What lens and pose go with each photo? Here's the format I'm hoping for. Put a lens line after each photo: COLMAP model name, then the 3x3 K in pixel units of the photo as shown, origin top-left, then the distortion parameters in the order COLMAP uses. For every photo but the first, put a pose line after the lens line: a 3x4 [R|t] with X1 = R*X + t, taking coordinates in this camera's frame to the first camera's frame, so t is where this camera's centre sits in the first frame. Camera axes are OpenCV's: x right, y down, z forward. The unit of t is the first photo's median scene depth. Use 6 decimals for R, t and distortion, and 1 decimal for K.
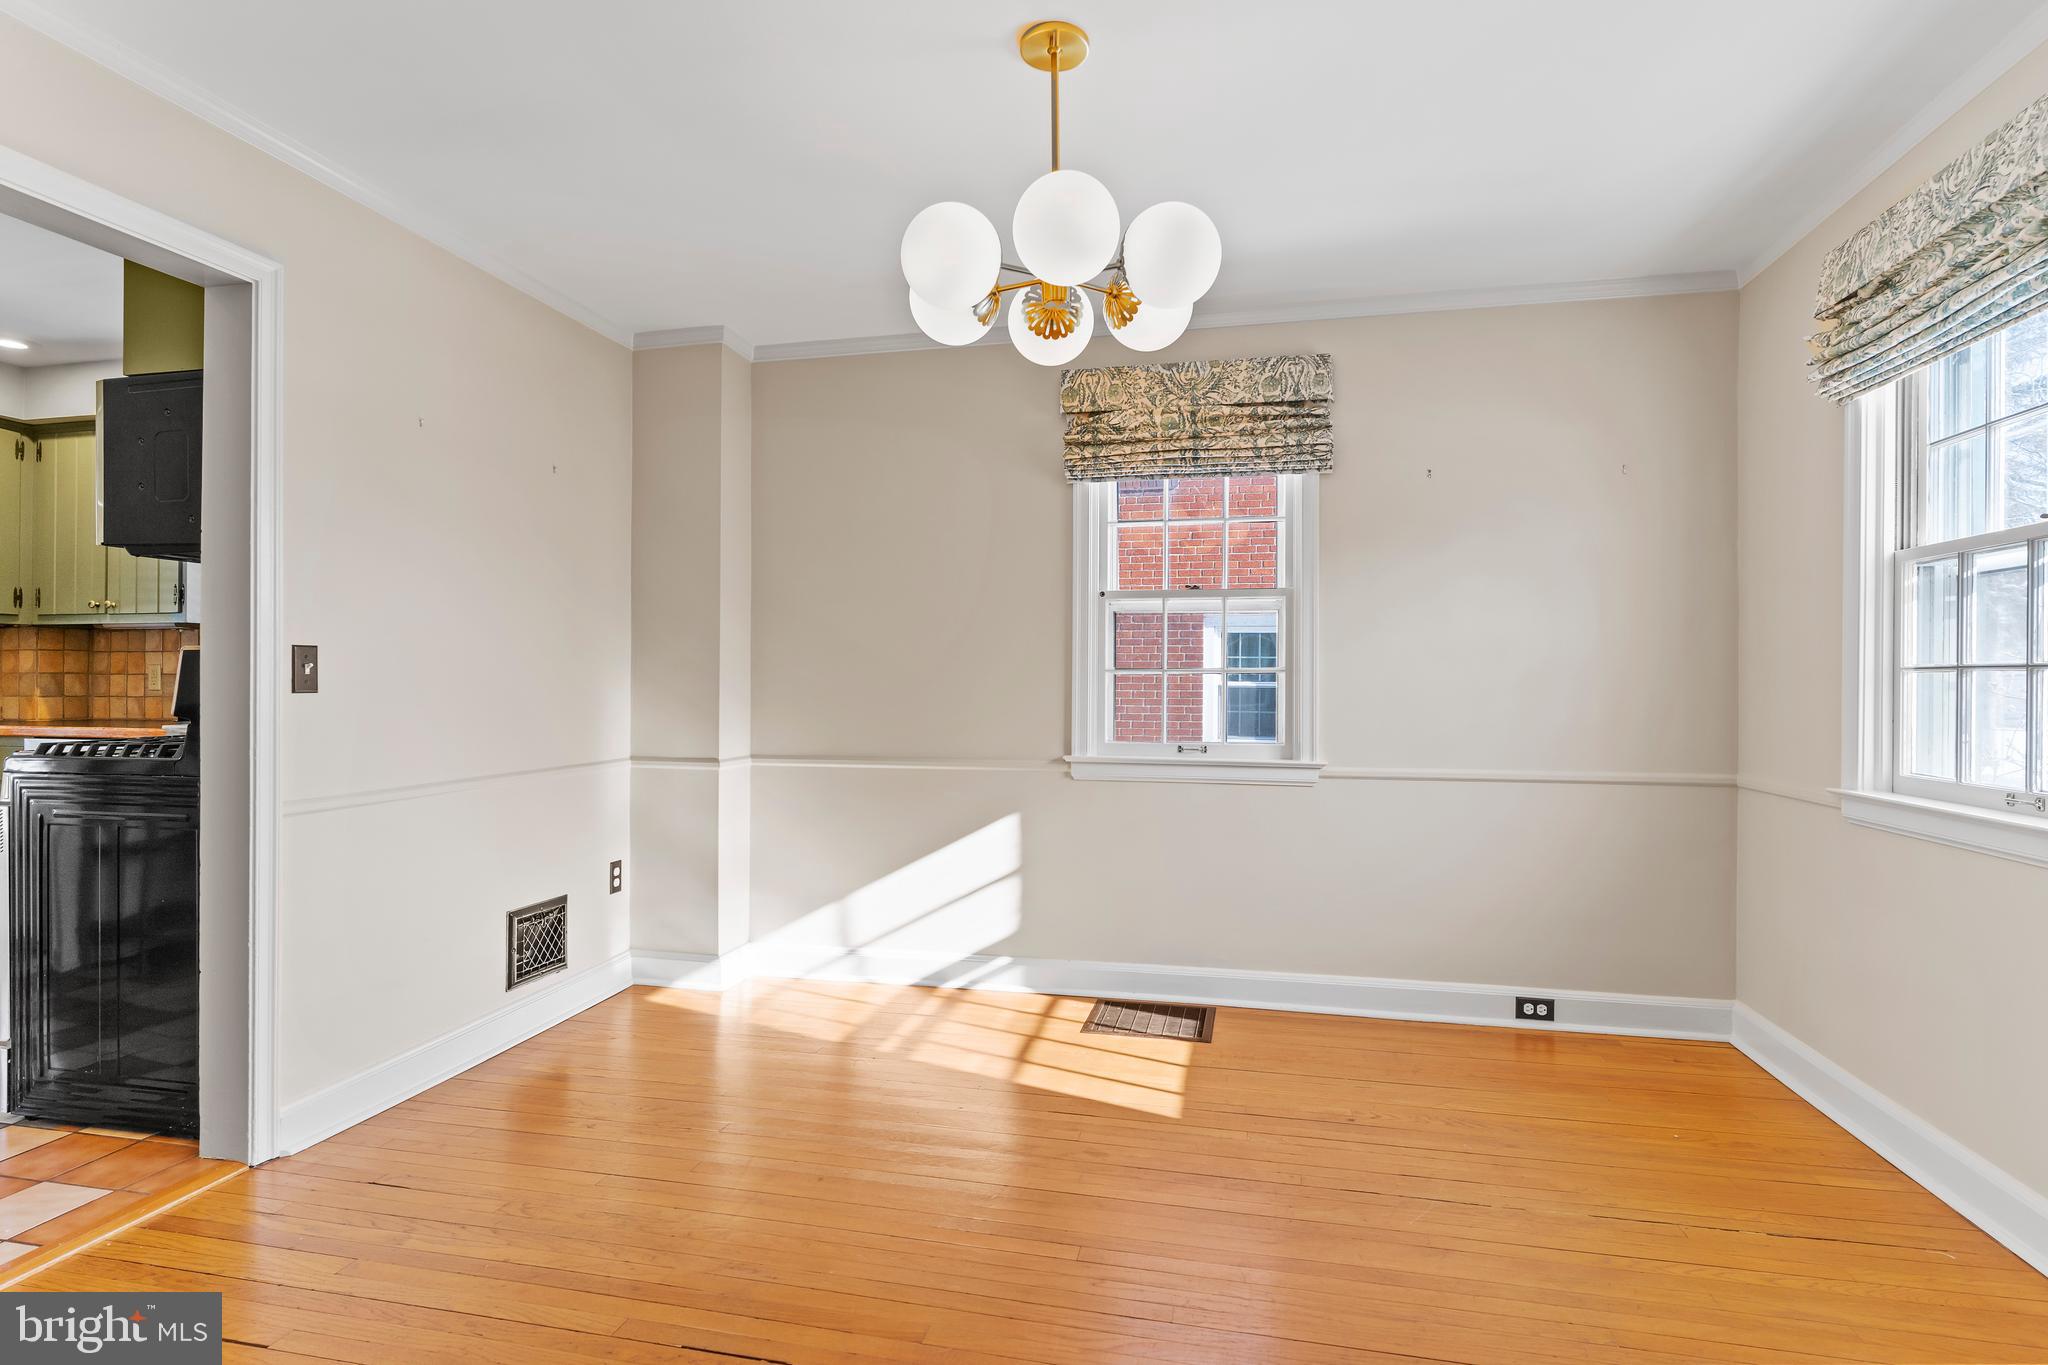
lens RADIAL K [[1048.3, 0, 1024.0], [0, 1048.3, 682.5], [0, 0, 1]] dist [-0.001806, -0.001562]
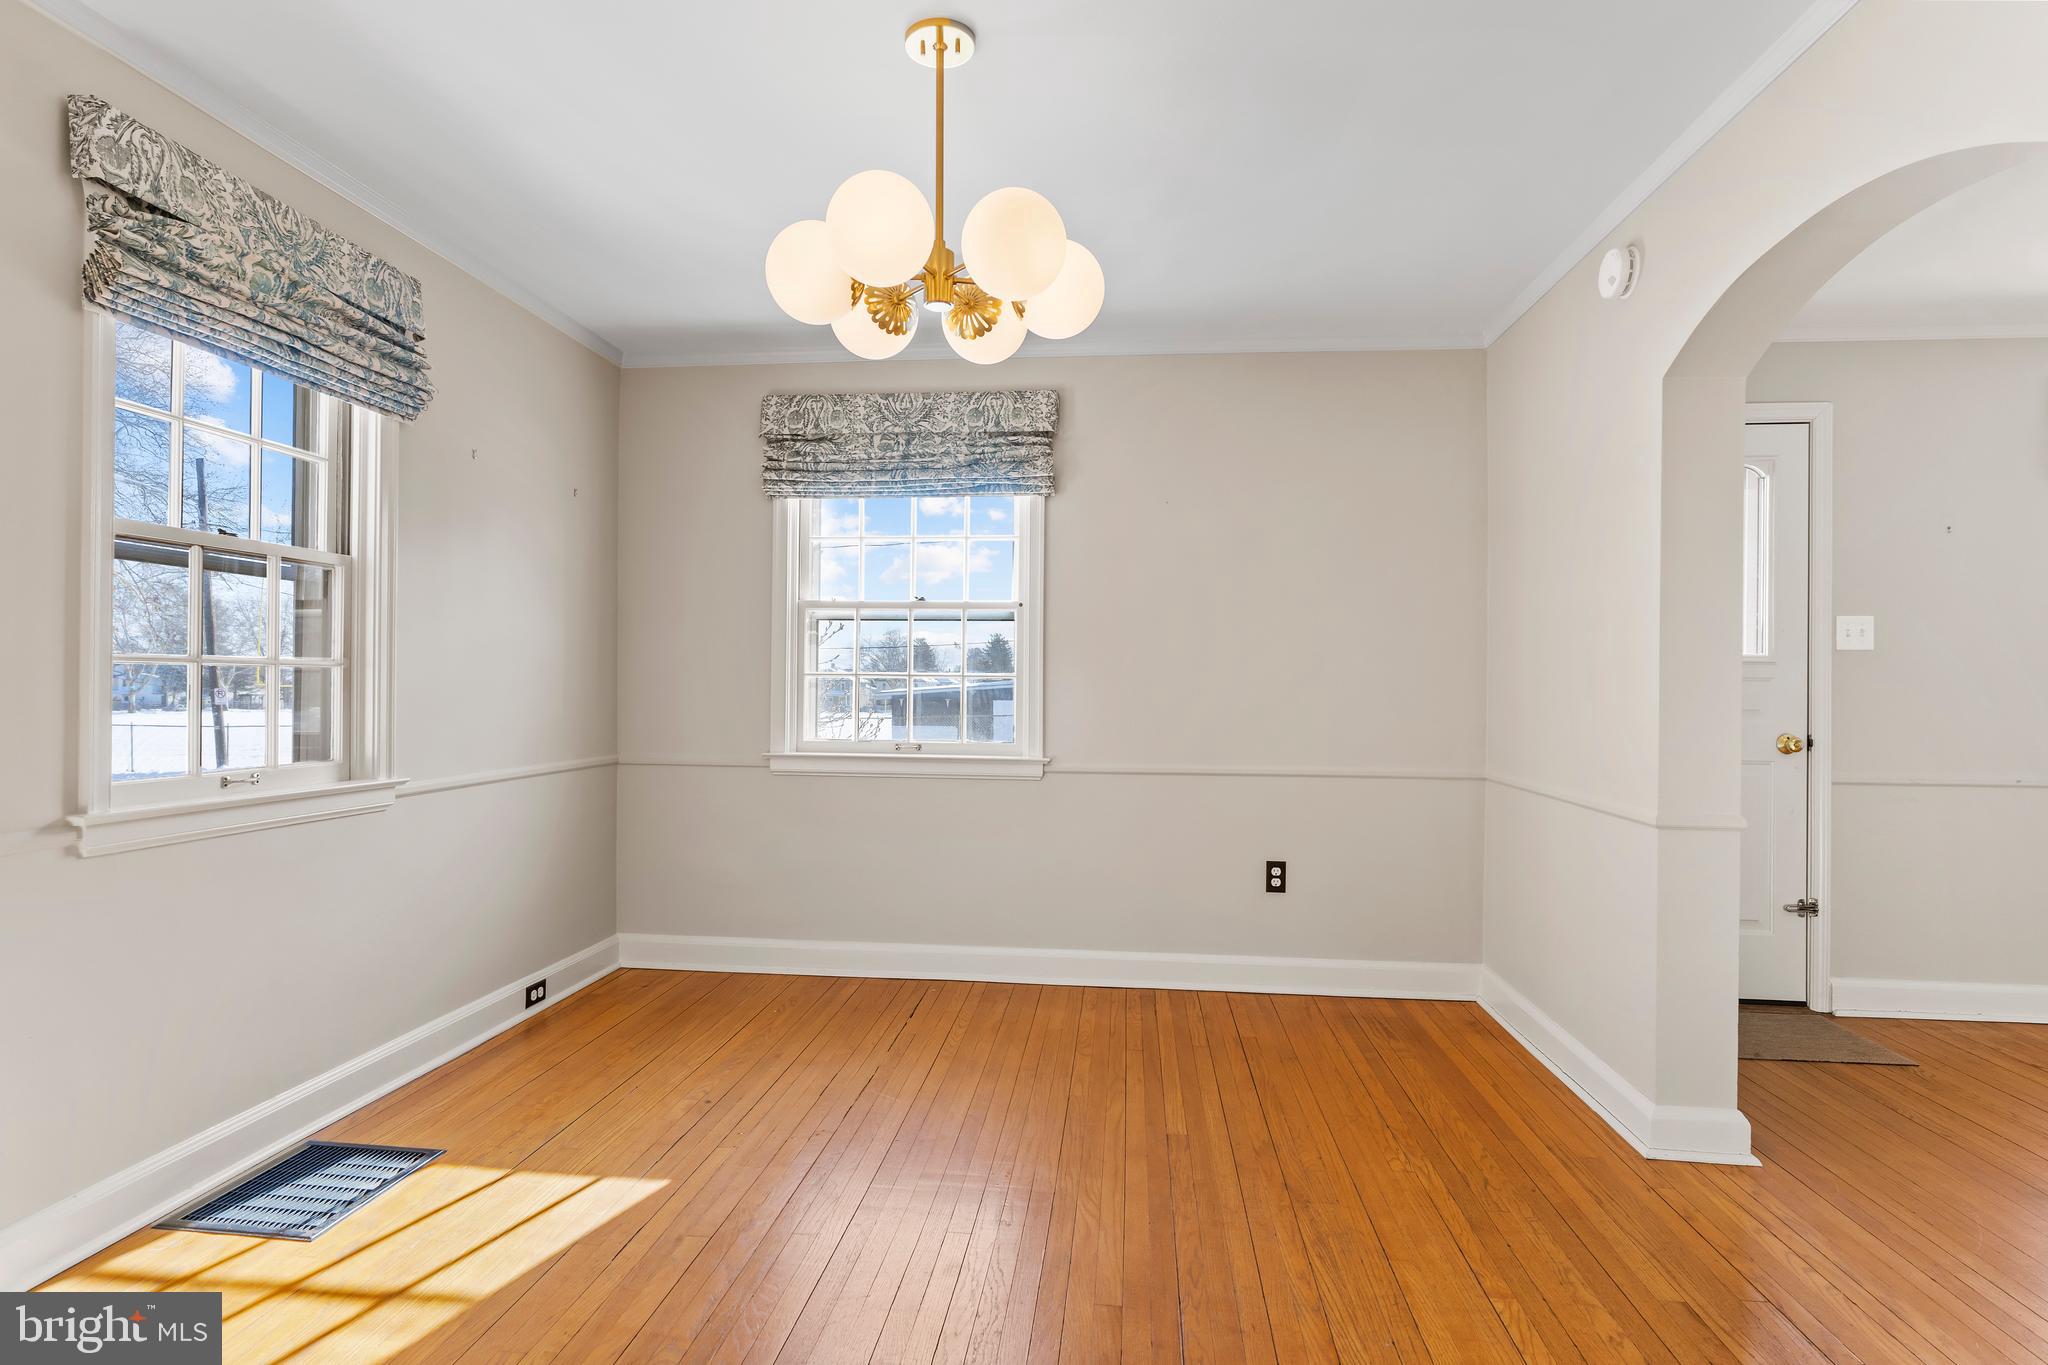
lens RADIAL K [[1036.3, 0, 1024.0], [0, 1036.3, 682.5], [0, 0, 1]] dist [0.000525, 0.000938]
pose [[-0.110886, -0.002982, 0.993829, -0.573581], [-0.010842, 0.999940, 0.001791, -0.005101], [-0.993774, -0.010576, -0.110912, 0.615498]]
